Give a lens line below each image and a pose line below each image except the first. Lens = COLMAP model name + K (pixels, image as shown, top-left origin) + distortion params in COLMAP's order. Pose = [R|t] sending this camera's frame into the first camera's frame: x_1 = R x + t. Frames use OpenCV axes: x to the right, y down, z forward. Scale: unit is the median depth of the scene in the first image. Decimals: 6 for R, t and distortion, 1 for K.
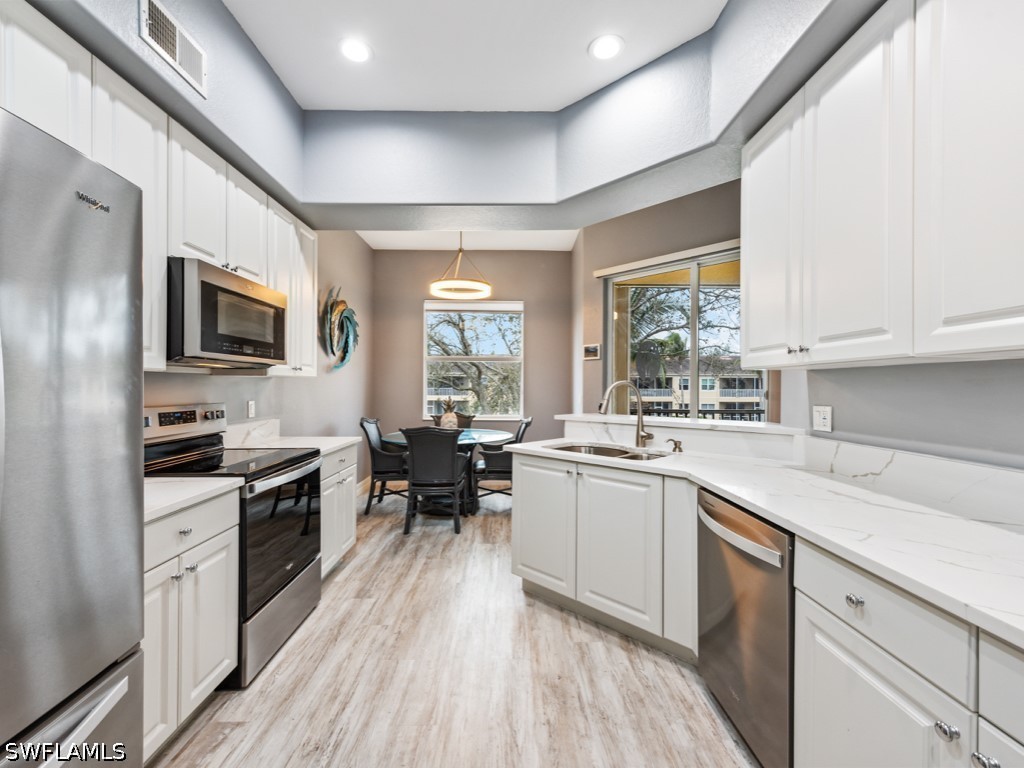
lens RADIAL K [[459.9, 0, 515.2], [0, 459.9, 388.7], [0, 0, 1]] dist [-0.007648, 0.000270]
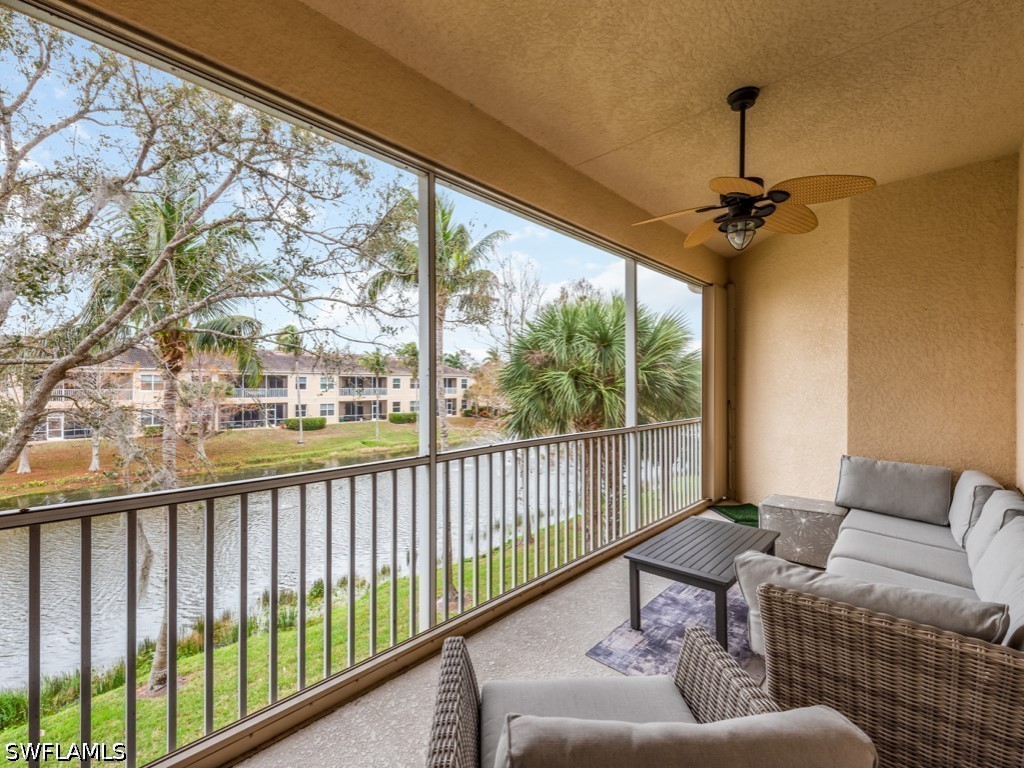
lens RADIAL K [[459.9, 0, 516.4], [0, 459.9, 386.1], [0, 0, 1]] dist [-0.007648, 0.000270]
pose [[0.706808, -0.003547, 0.707396, 0.171958], [0.005887, 0.999982, -0.000868, 0.000752], [-0.707381, 0.004778, 0.706817, 0.364635]]
